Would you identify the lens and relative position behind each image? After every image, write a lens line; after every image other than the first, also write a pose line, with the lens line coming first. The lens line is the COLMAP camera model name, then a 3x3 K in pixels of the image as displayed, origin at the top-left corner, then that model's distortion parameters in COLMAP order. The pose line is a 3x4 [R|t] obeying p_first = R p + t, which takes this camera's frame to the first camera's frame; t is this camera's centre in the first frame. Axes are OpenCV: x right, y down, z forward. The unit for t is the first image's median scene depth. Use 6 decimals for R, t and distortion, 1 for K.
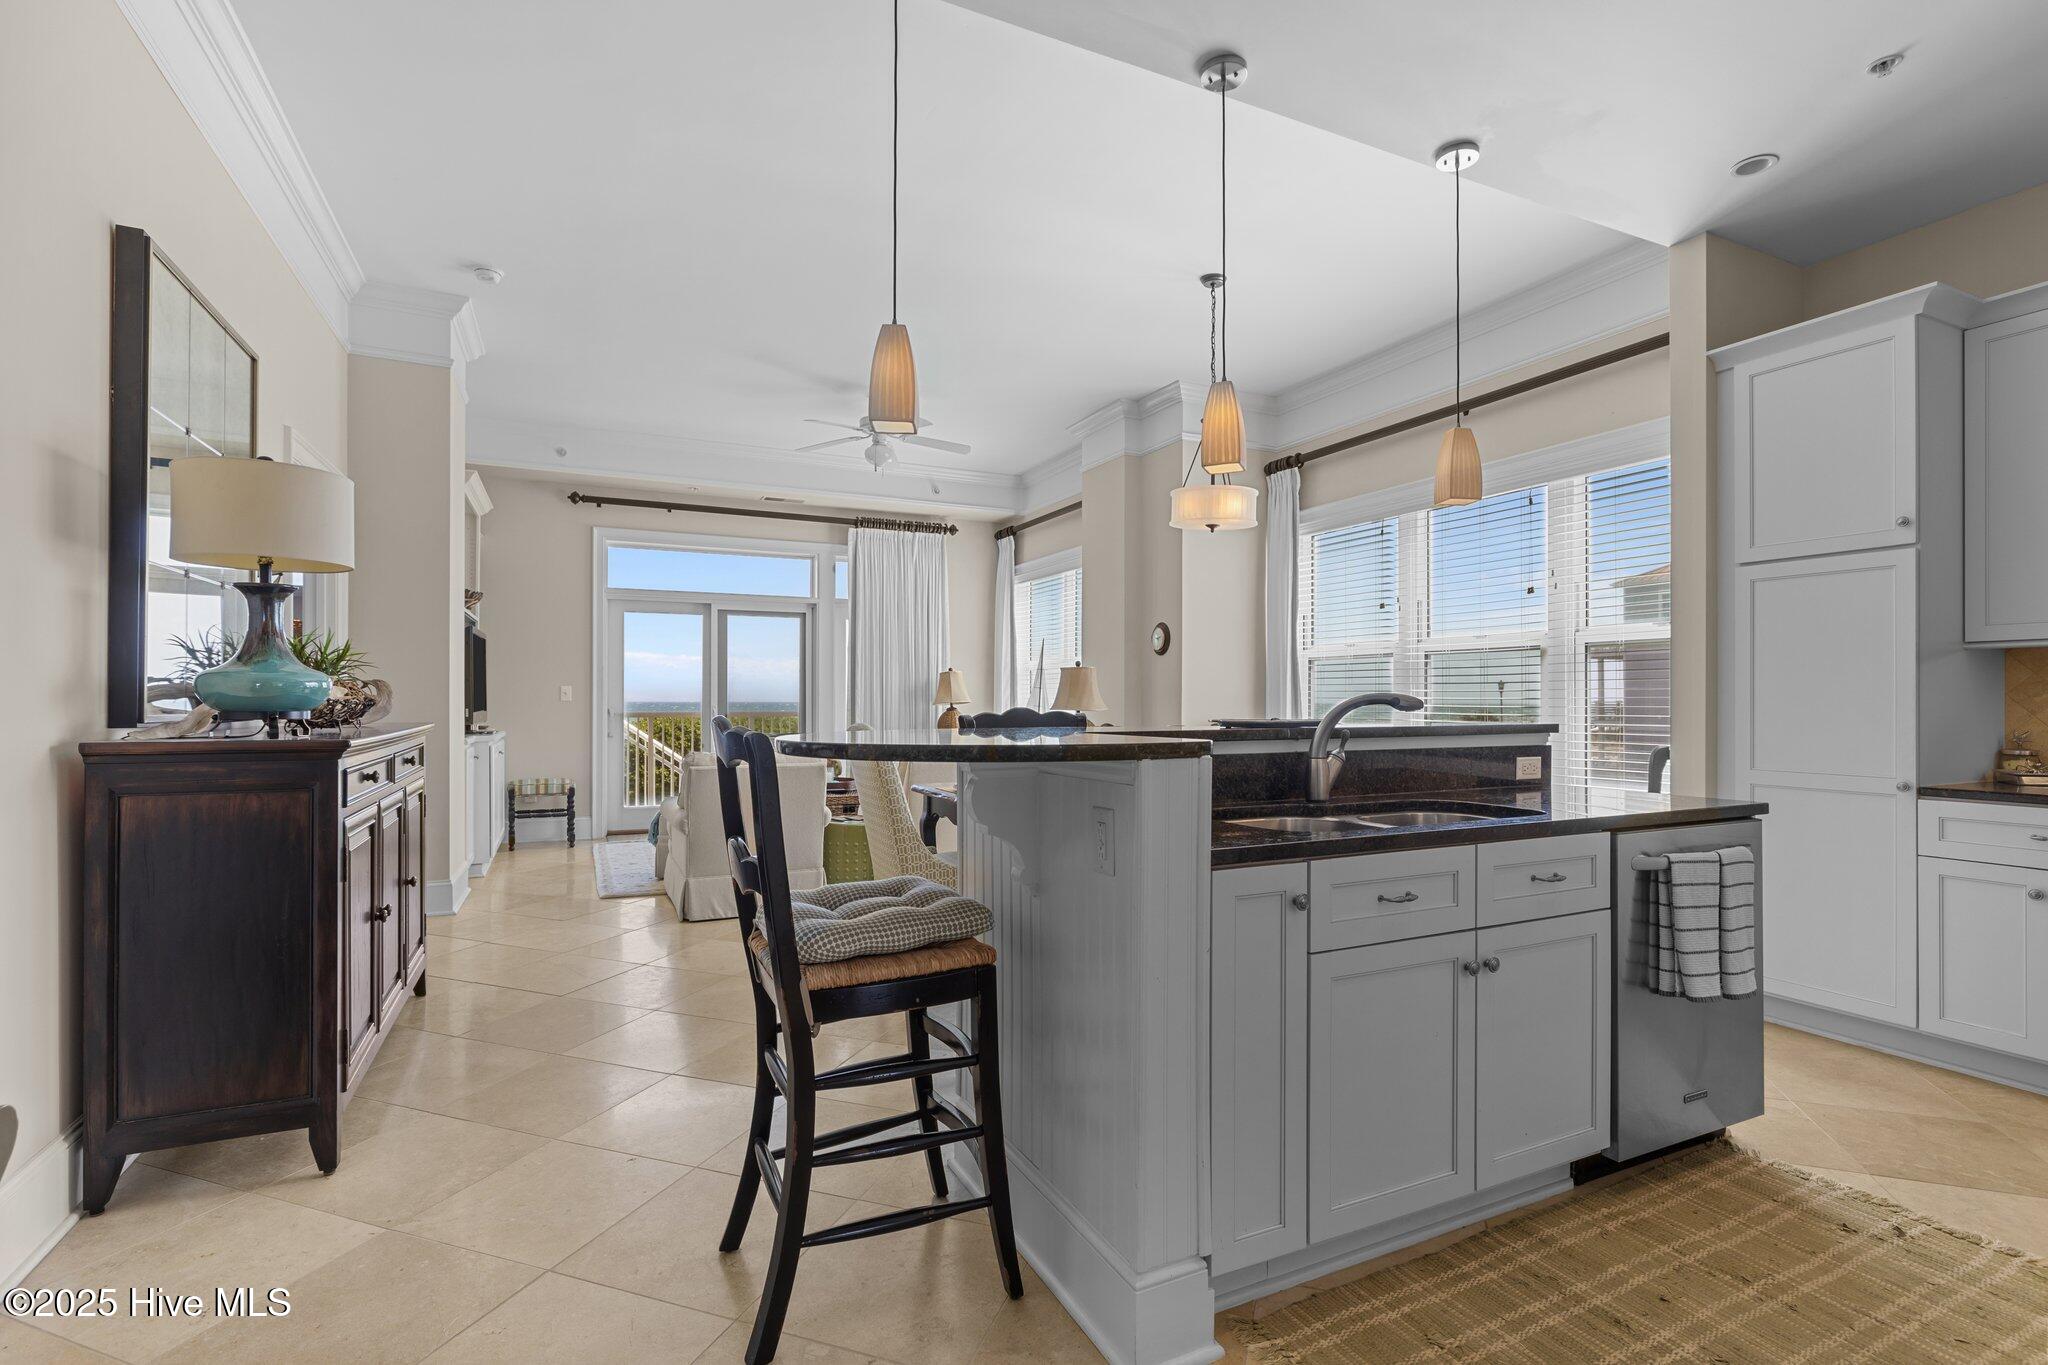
lens RADIAL K [[954.3, 0, 1024.0], [0, 954.3, 682.5], [0, 0, 1]] dist [-0.001621, -0.000034]
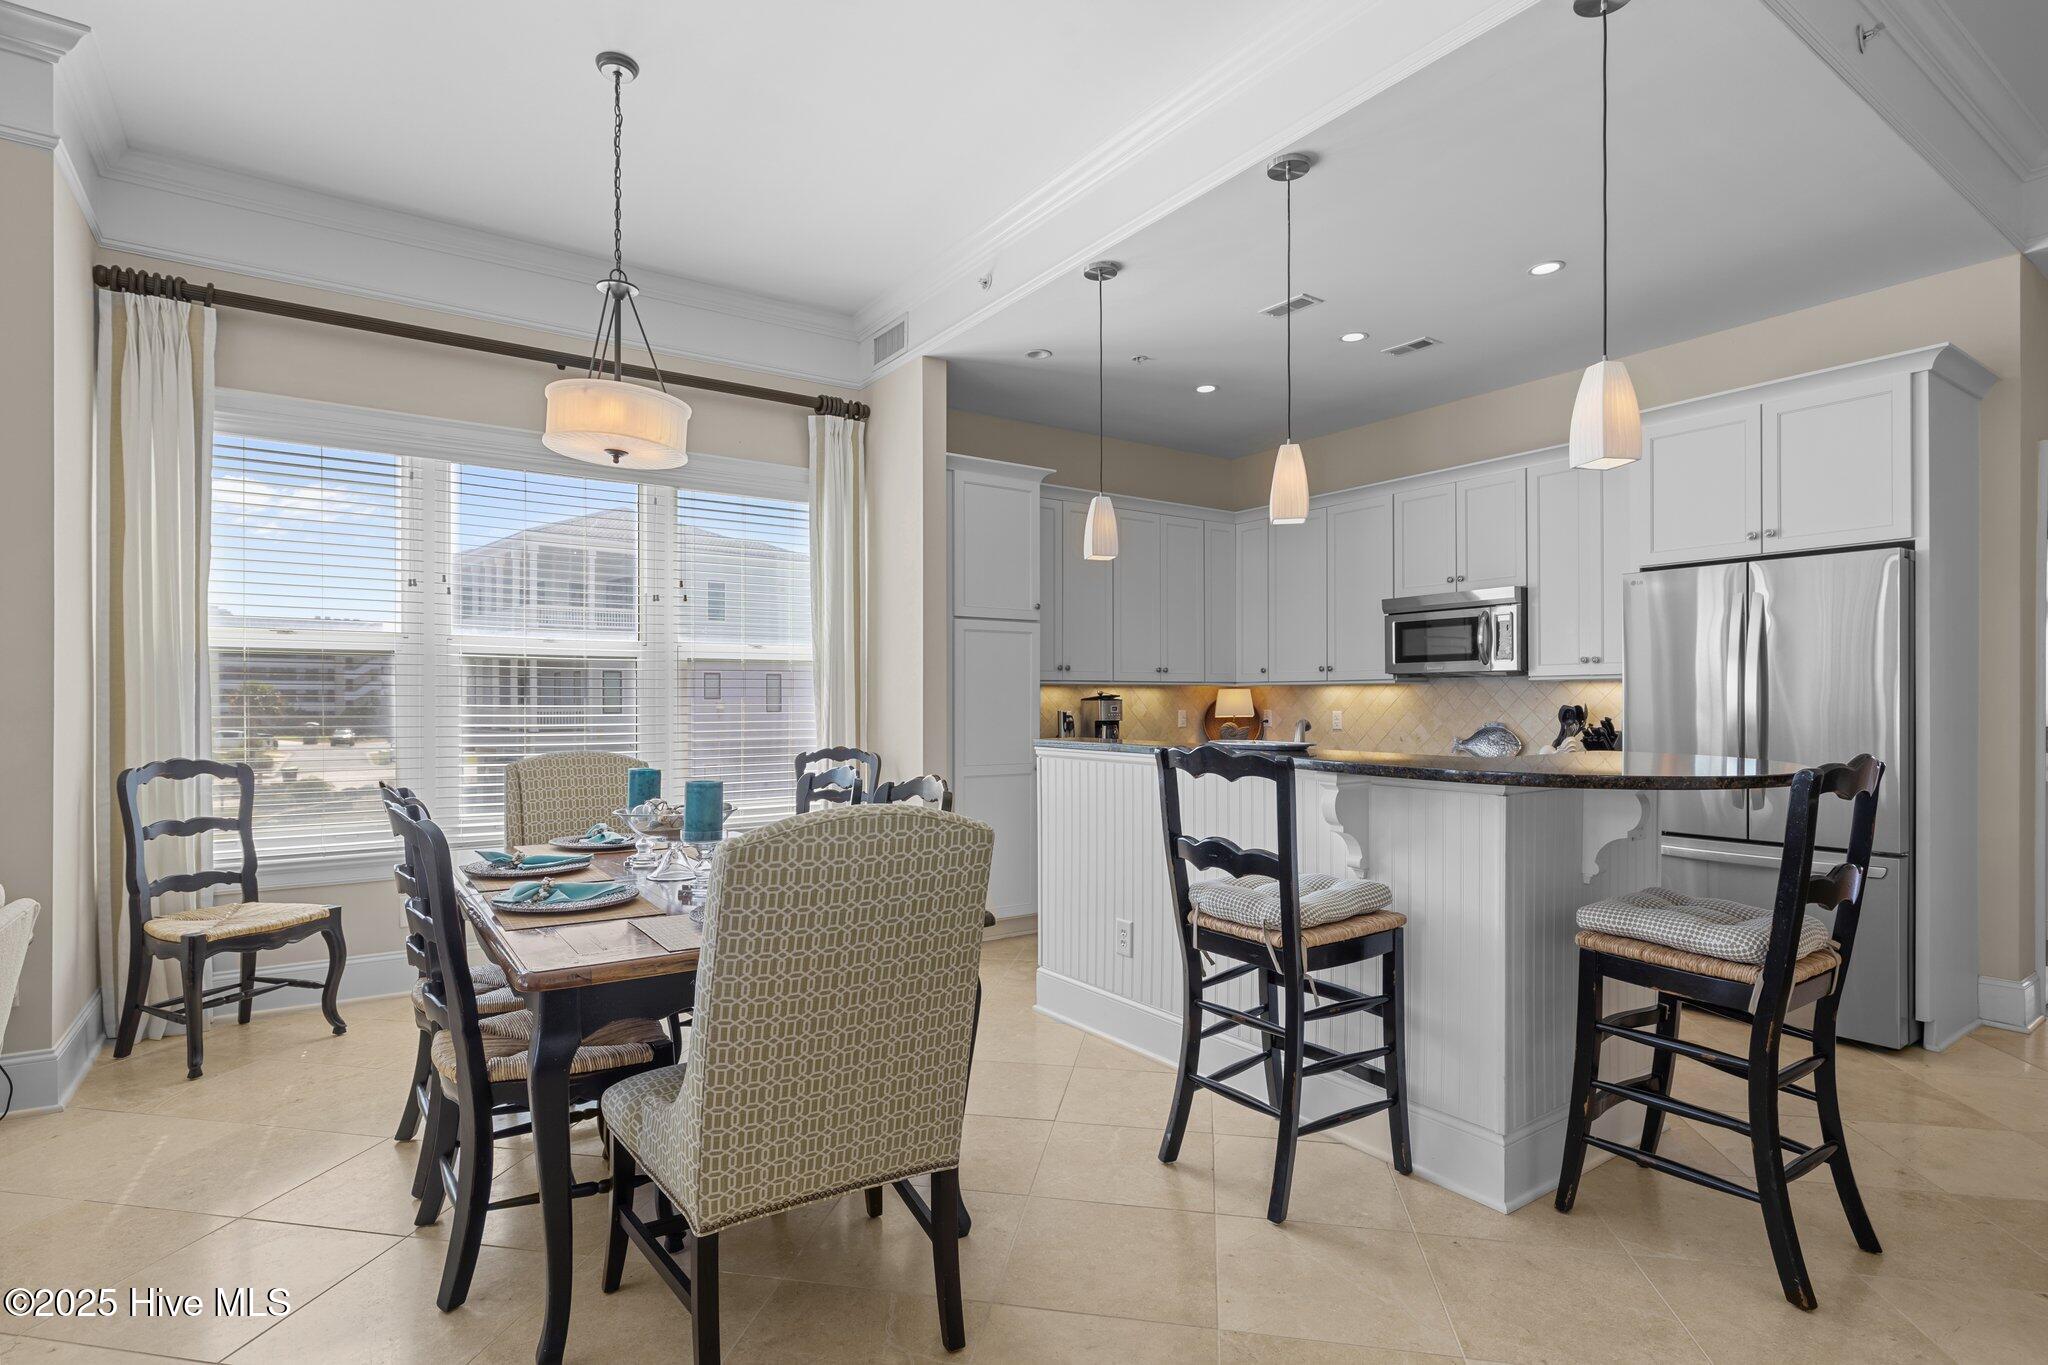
lens RADIAL K [[1007.3, 0, 1023.3], [0, 1007.3, 693.7], [0, 0, 1]] dist [0.000347, 0.000311]
pose [[-0.173783, -0.005706, 0.984767, -0.295560], [-0.019566, 0.999806, 0.002340, -0.007324], [-0.984590, -0.018861, -0.173861, 0.483687]]
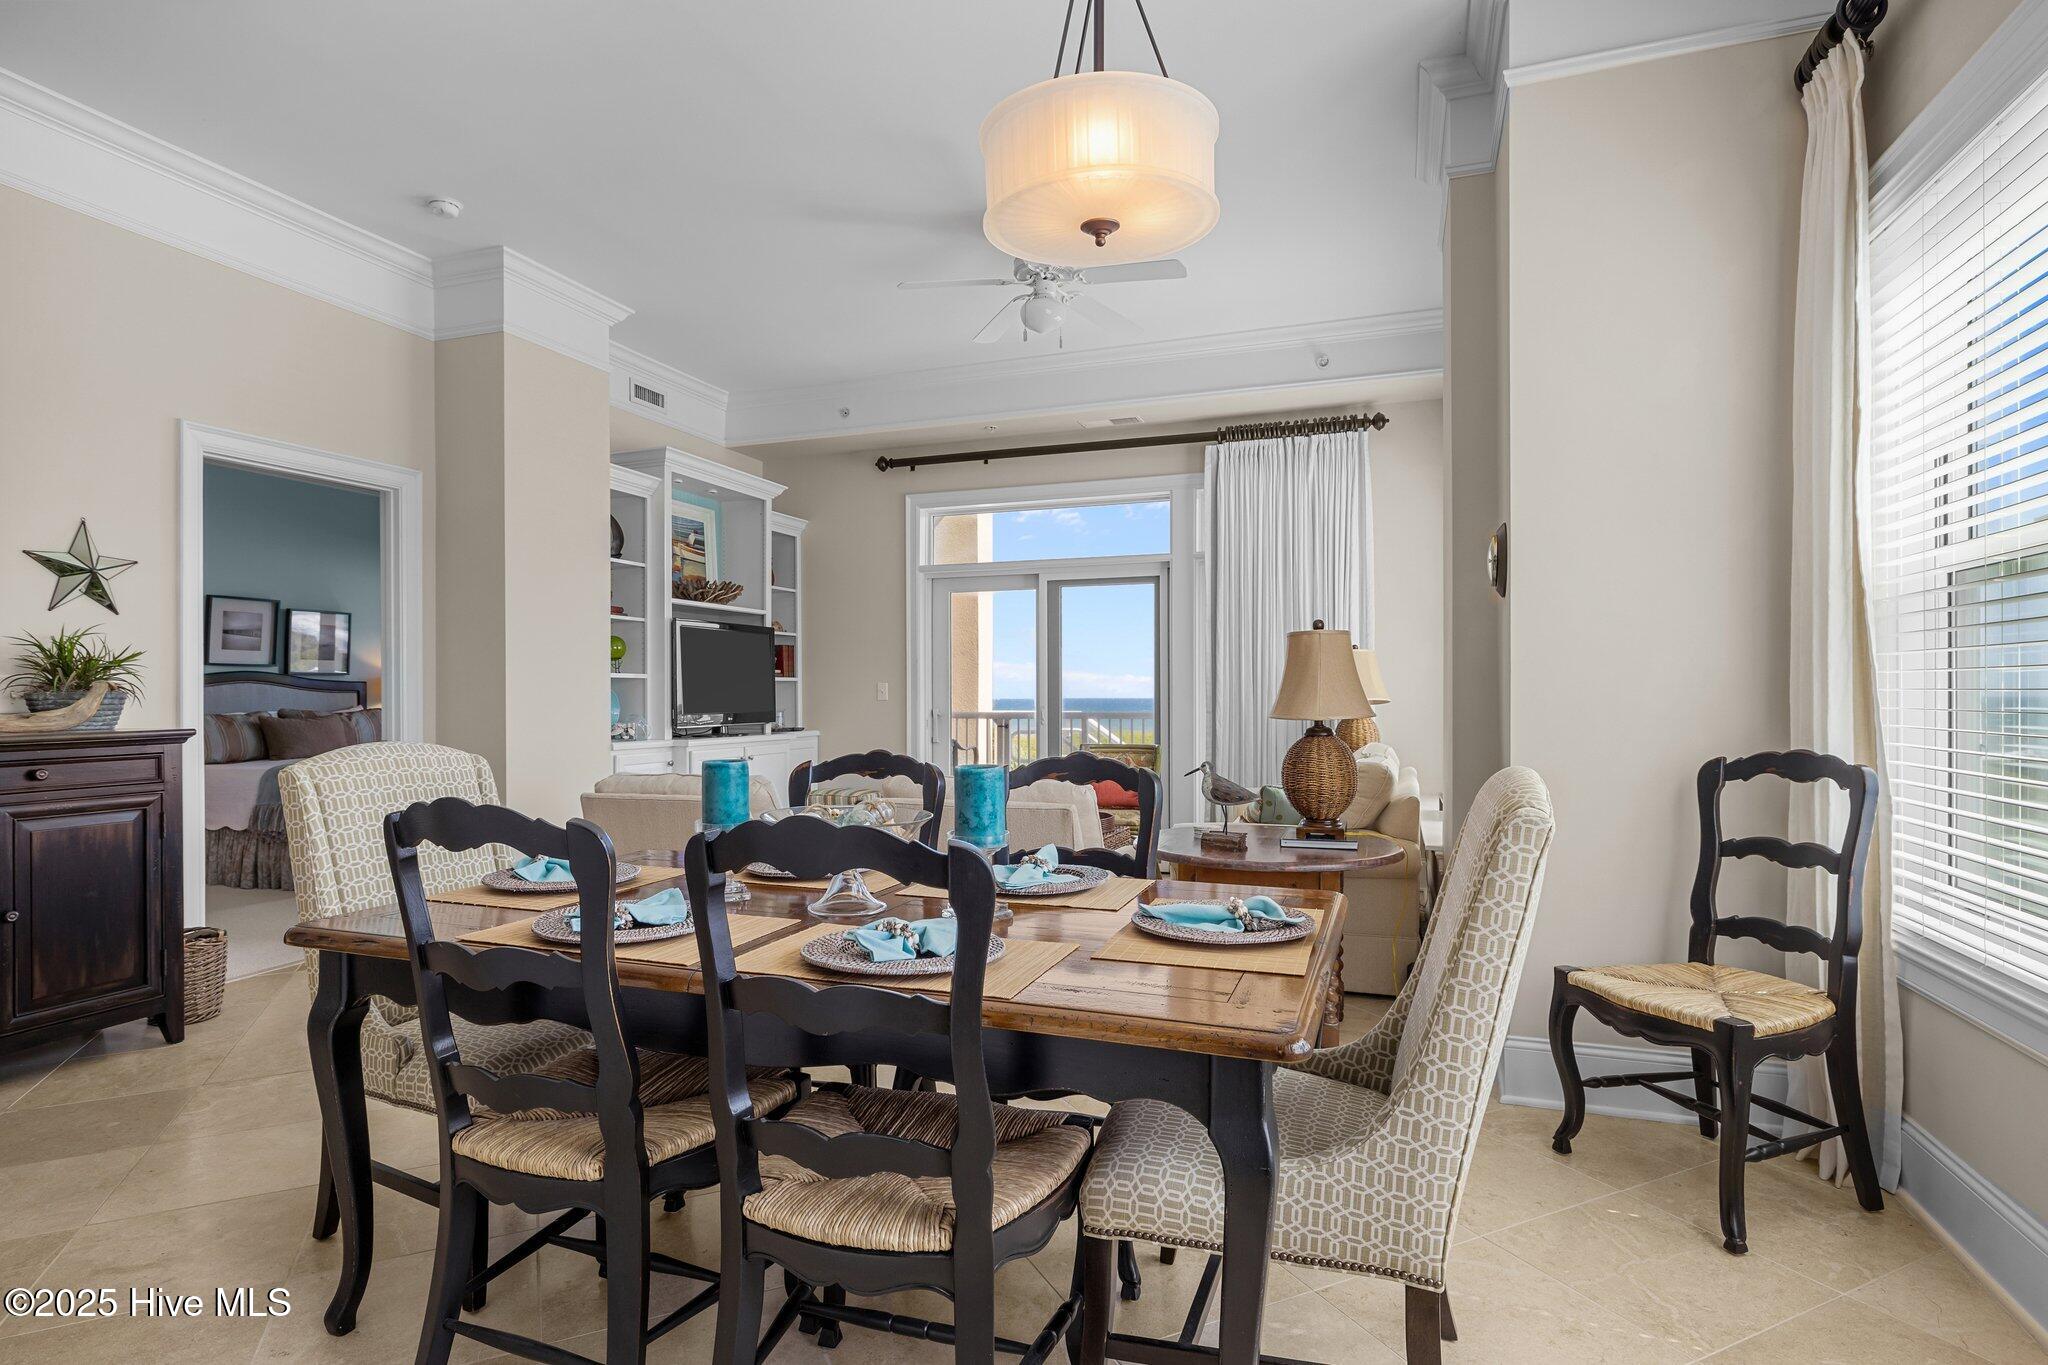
lens RADIAL K [[1040.3, 0, 1024.0], [0, 1040.3, 682.5], [0, 0, 1]] dist [-0.000419, -0.000116]
pose [[0.702910, -0.013618, -0.711148, 0.267105], [0.018340, 0.999831, -0.001018, 0.006468], [0.711042, -0.012326, 0.703042, 0.400345]]
